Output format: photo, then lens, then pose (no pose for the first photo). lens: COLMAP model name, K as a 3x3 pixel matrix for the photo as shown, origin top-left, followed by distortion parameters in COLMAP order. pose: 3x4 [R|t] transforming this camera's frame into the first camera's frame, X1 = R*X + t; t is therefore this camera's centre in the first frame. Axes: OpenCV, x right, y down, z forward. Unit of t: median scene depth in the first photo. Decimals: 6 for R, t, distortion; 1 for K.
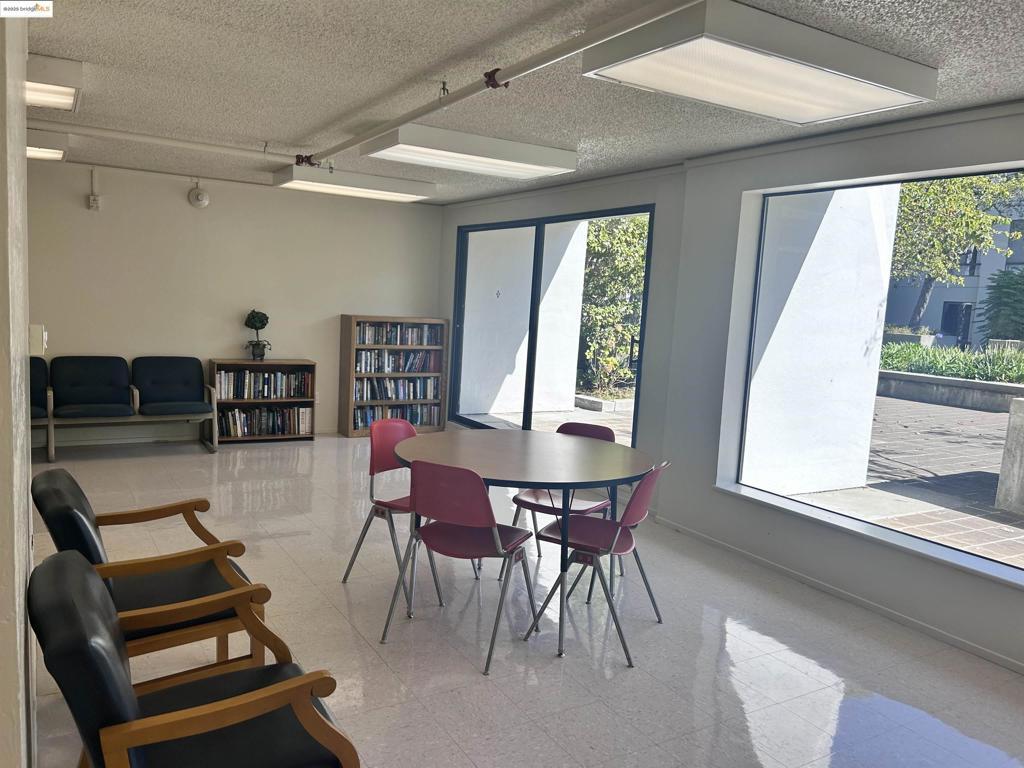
lens RADIAL K [[764.7, 0, 512.0], [0, 764.7, 384.0], [0, 0, 1]] dist [0.075966, -0.091826]
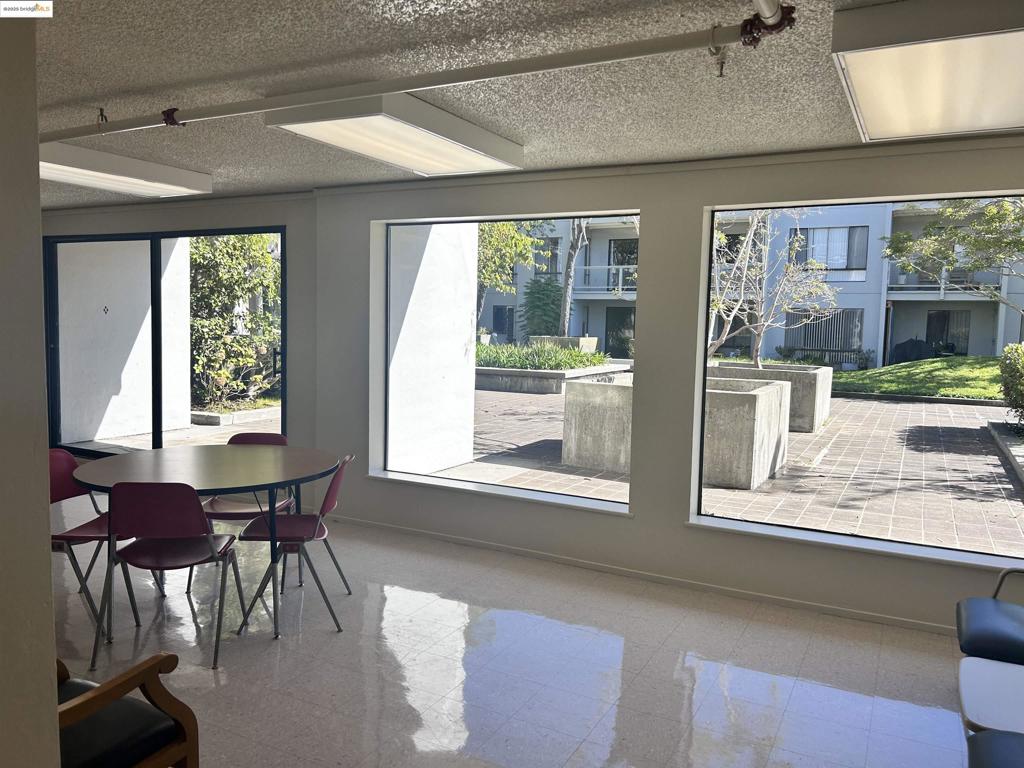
lens RADIAL K [[764.7, 0, 512.0], [0, 764.7, 384.0], [0, 0, 1]] dist [0.075966, -0.091826]
pose [[0.857436, -0.075287, 0.509054, -0.086644], [0.079383, 0.996750, 0.013704, -0.001480], [-0.508431, 0.028660, 0.860626, -0.068937]]
